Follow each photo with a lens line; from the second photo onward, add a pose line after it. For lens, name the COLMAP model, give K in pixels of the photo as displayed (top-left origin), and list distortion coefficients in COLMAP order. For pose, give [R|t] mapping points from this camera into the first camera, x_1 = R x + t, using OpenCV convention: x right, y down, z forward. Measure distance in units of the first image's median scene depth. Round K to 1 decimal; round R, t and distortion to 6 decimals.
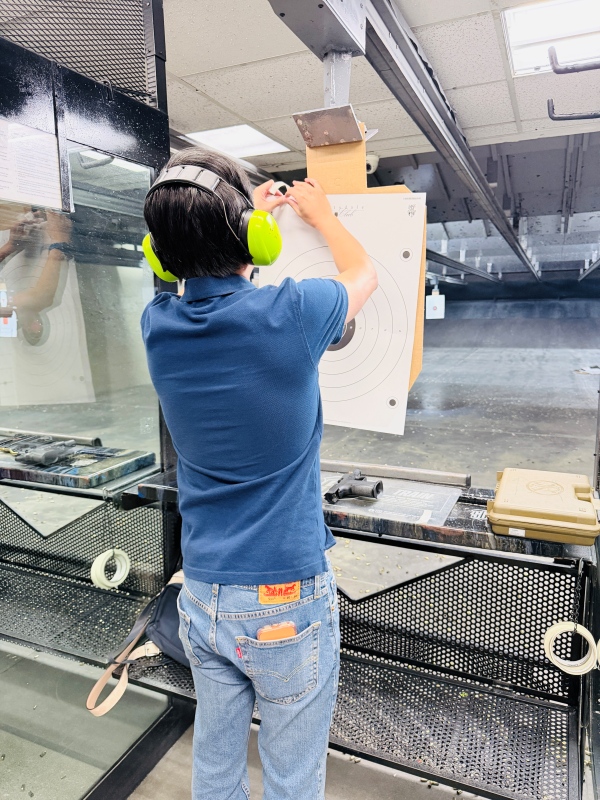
lens RADIAL K [[576.1, 0, 300.0], [0, 576.1, 400.0], [0, 0, 1]] dist [0.005198, -0.001654]
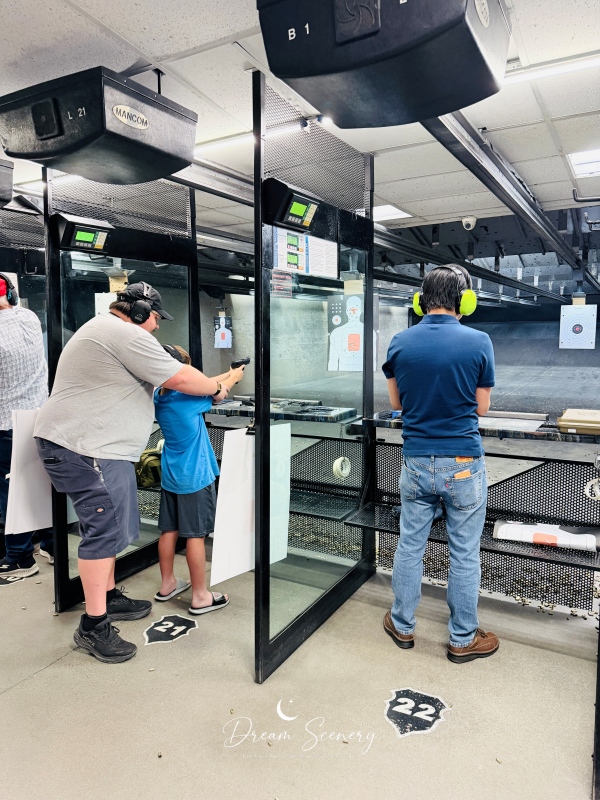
lens RADIAL K [[559.1, 0, 300.0], [0, 559.1, 400.0], [0, 0, 1]] dist [0.001533, -0.004803]
pose [[0.992456, 0.009180, -0.122259, -0.037553], [-0.013404, 0.999340, -0.033772, 0.021342], [0.121868, 0.035156, 0.991923, -0.119377]]
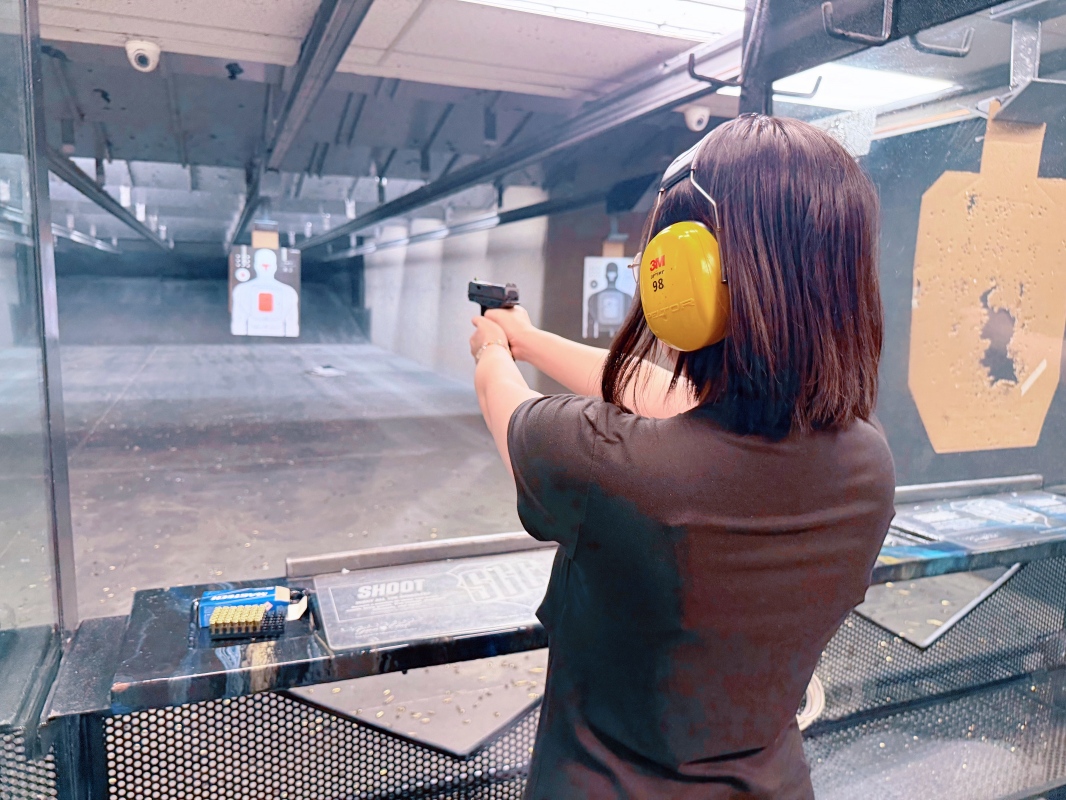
lens RADIAL K [[767.6, 0, 533.0], [0, 767.6, 400.0], [0, 0, 1]] dist [0.005198, -0.001654]
pose [[0.703624, -0.069880, 0.707128, -0.063319], [0.081727, 0.996507, 0.017155, -0.007239], [-0.705856, 0.045721, 0.706878, 0.046164]]
